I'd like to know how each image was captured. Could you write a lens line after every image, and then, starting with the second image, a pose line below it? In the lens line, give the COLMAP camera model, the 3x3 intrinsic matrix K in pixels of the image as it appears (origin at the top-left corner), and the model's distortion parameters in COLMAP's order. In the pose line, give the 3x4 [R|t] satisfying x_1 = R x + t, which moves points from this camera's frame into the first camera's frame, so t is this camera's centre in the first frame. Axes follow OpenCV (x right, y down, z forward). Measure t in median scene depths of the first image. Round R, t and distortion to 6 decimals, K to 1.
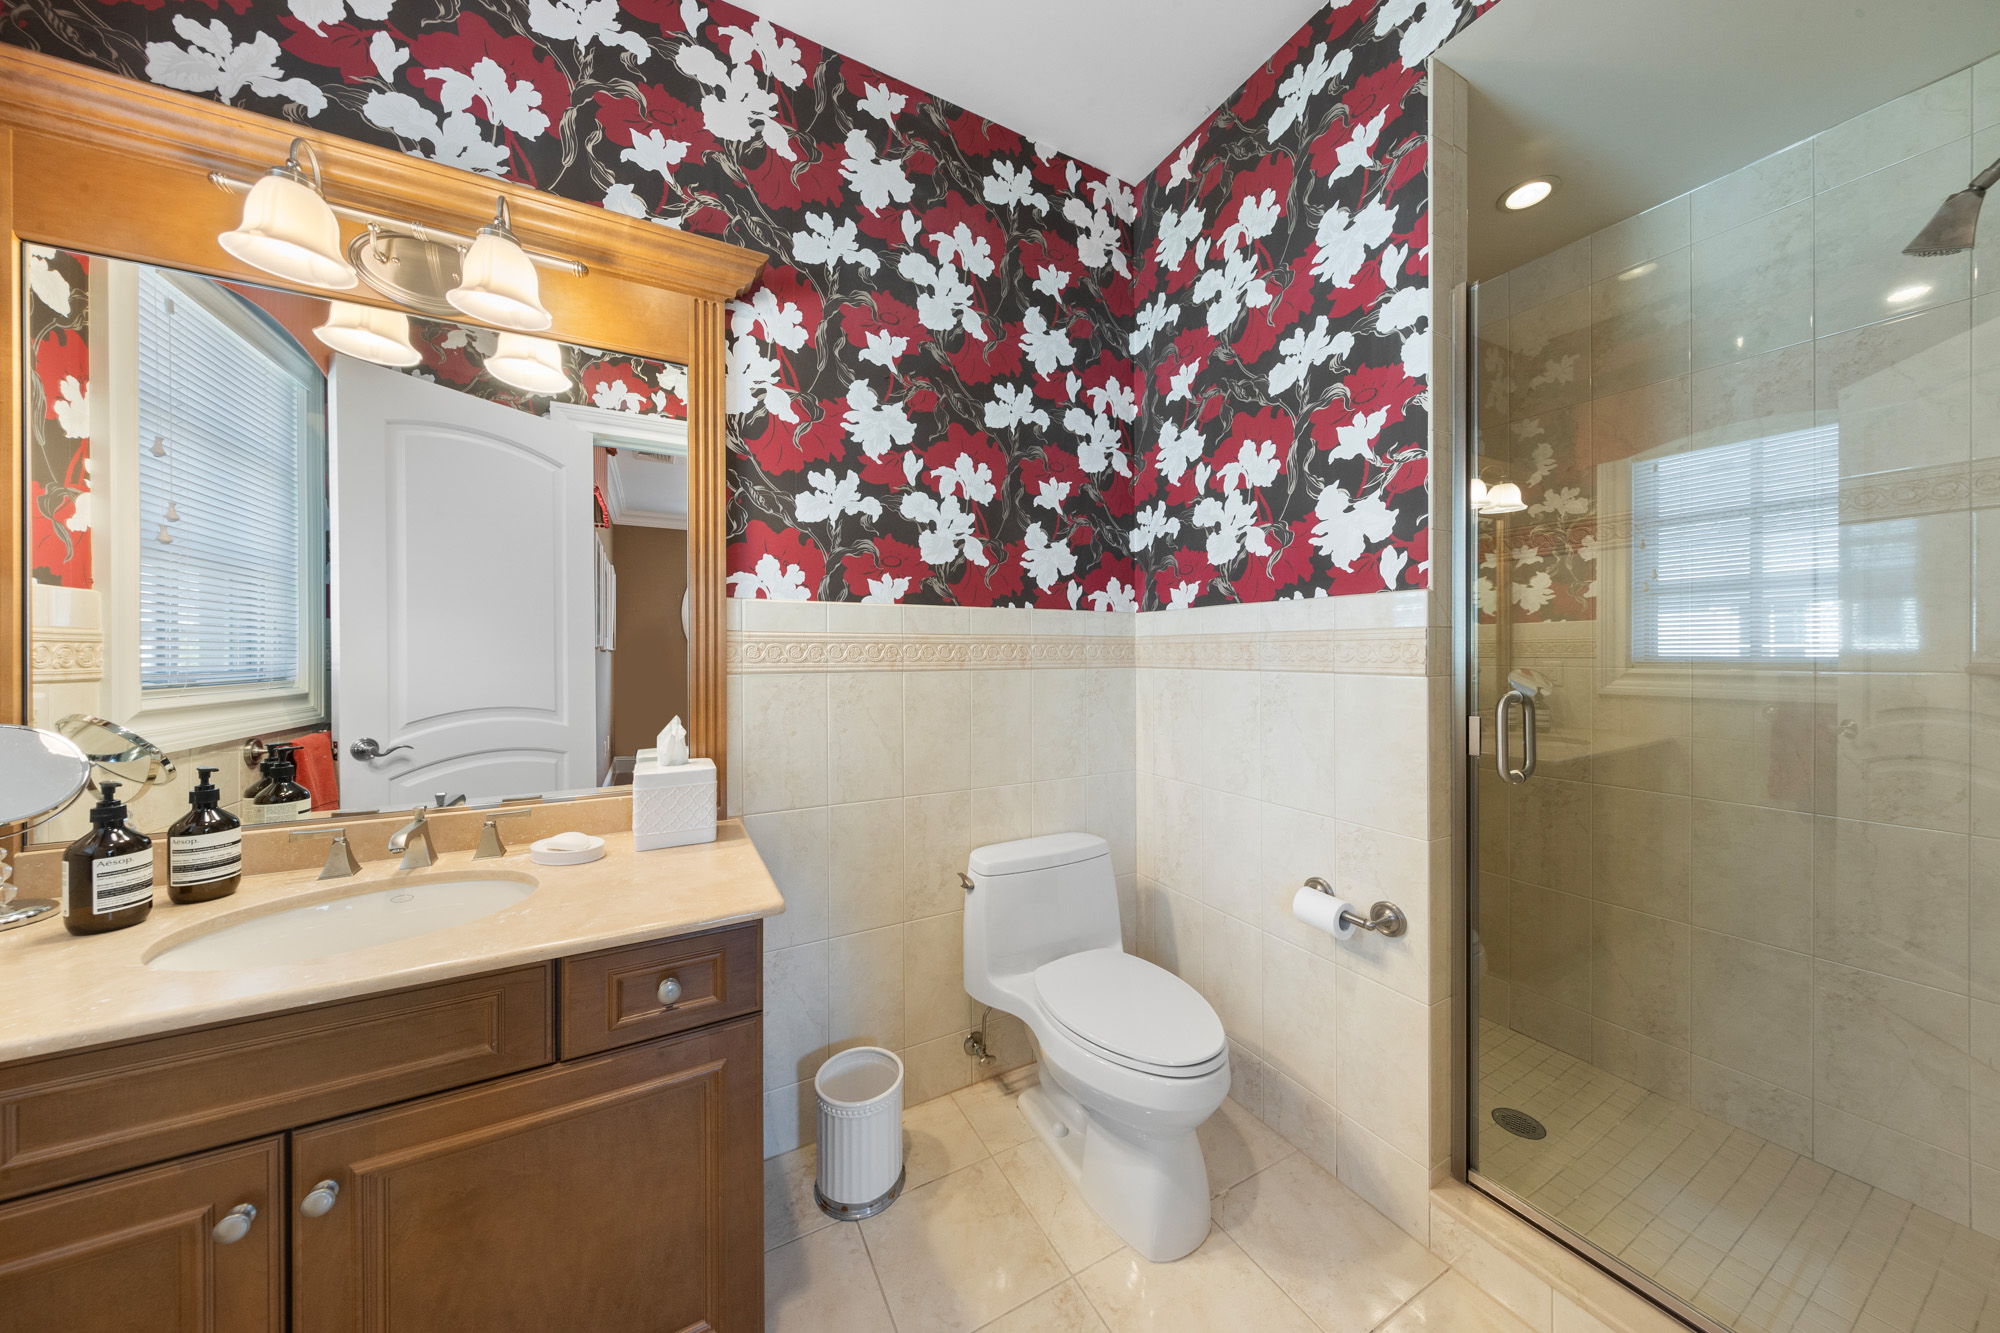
lens RADIAL K [[633.4, 0, 995.0], [0, 633.4, 656.4], [0, 0, 1]] dist [0.014965, -0.007015]
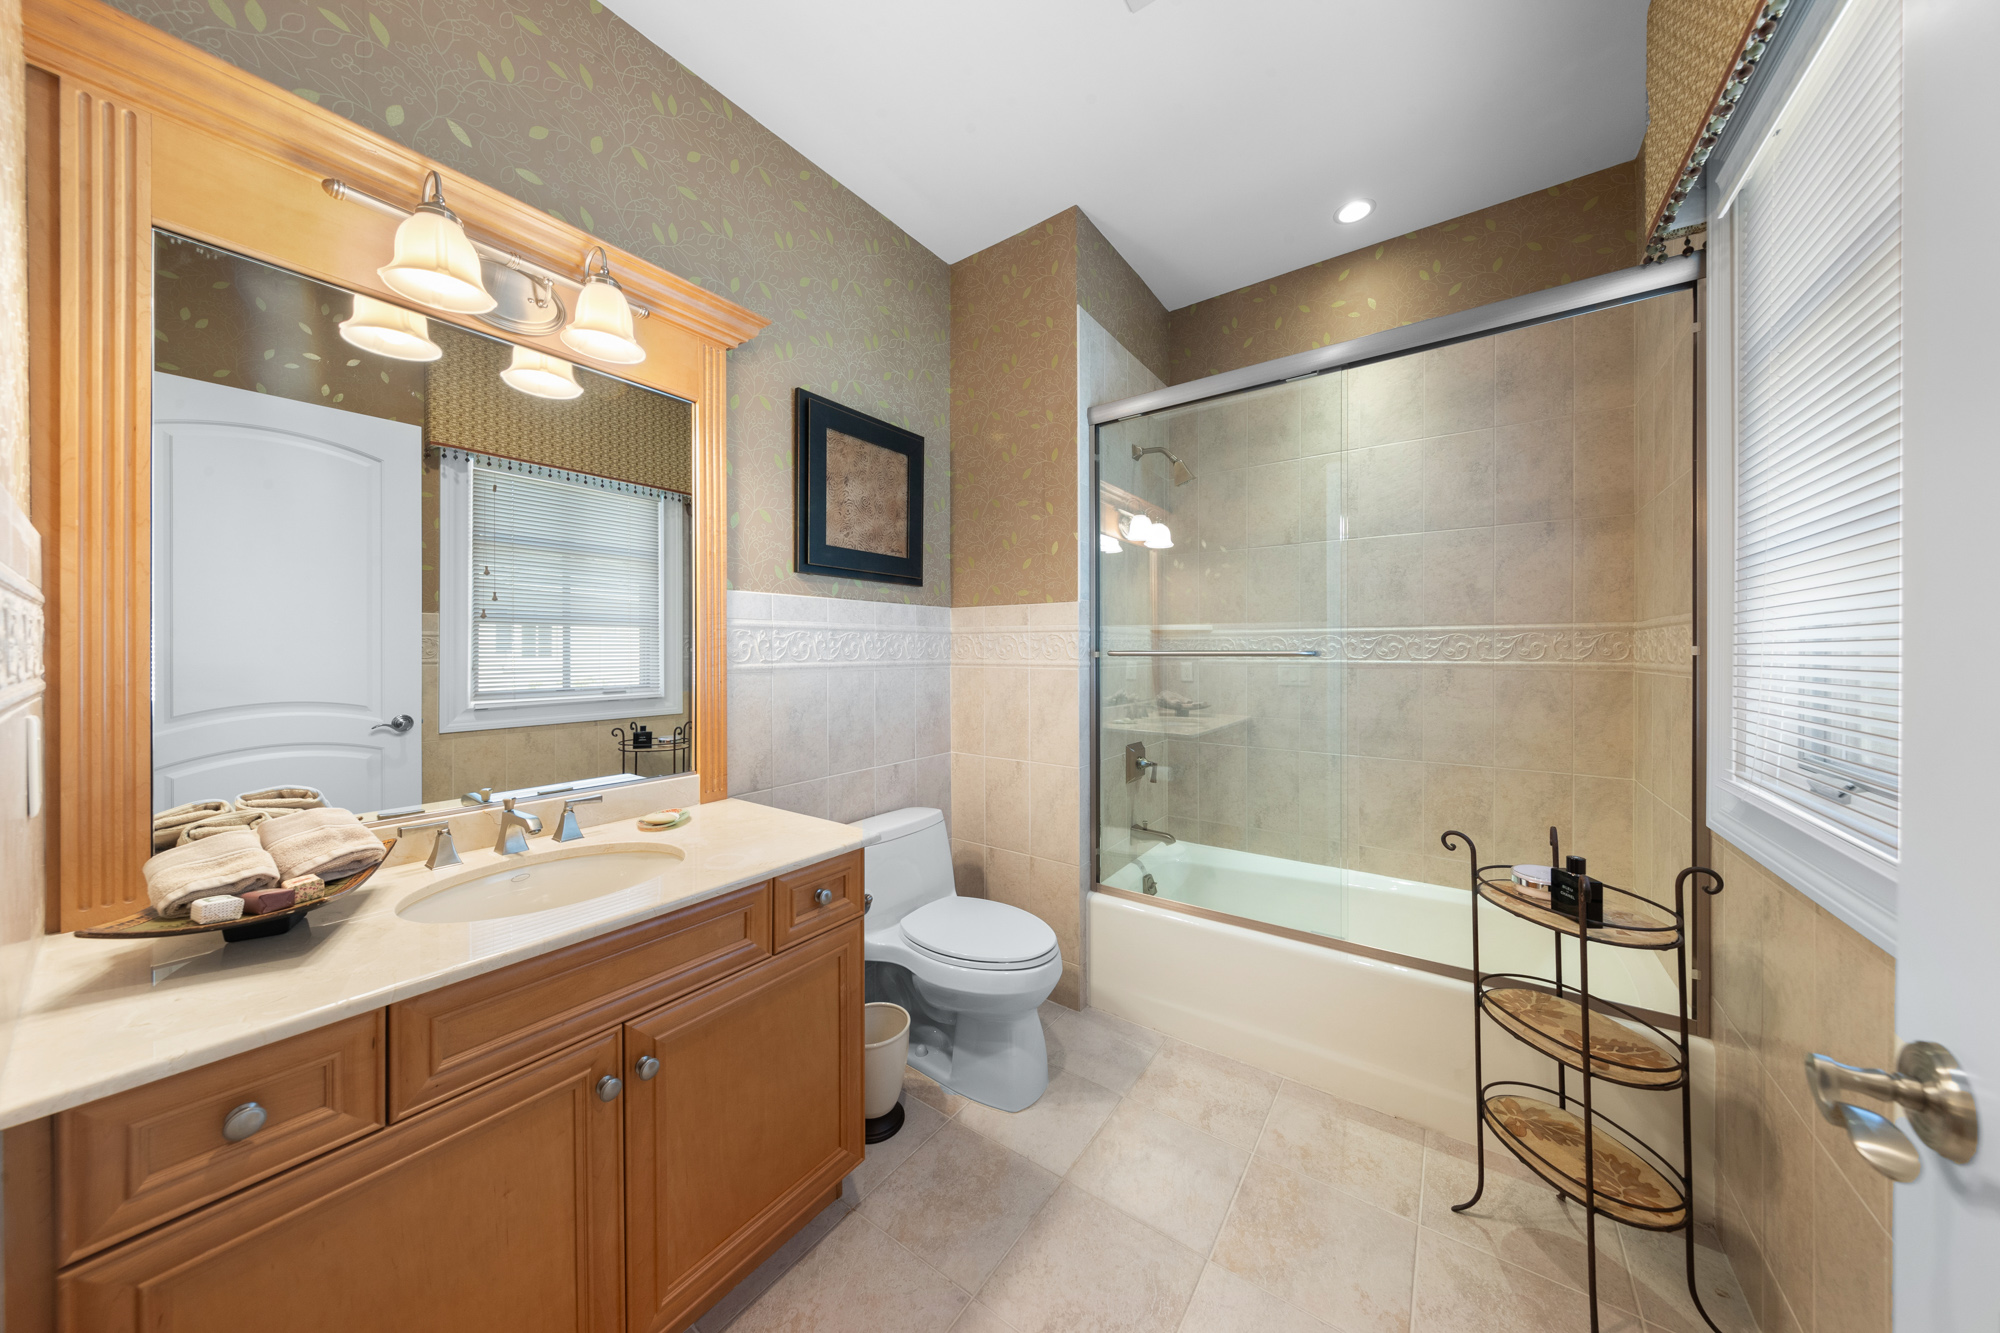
lens RADIAL K [[633.4, 0, 995.0], [0, 633.4, 656.4], [0, 0, 1]] dist [0.014965, -0.007015]
pose [[0.896438, -0.012362, 0.442997, -0.370458], [0.012965, 0.999915, 0.001668, 0.002668], [-0.442979, 0.004248, 0.896522, -0.183981]]
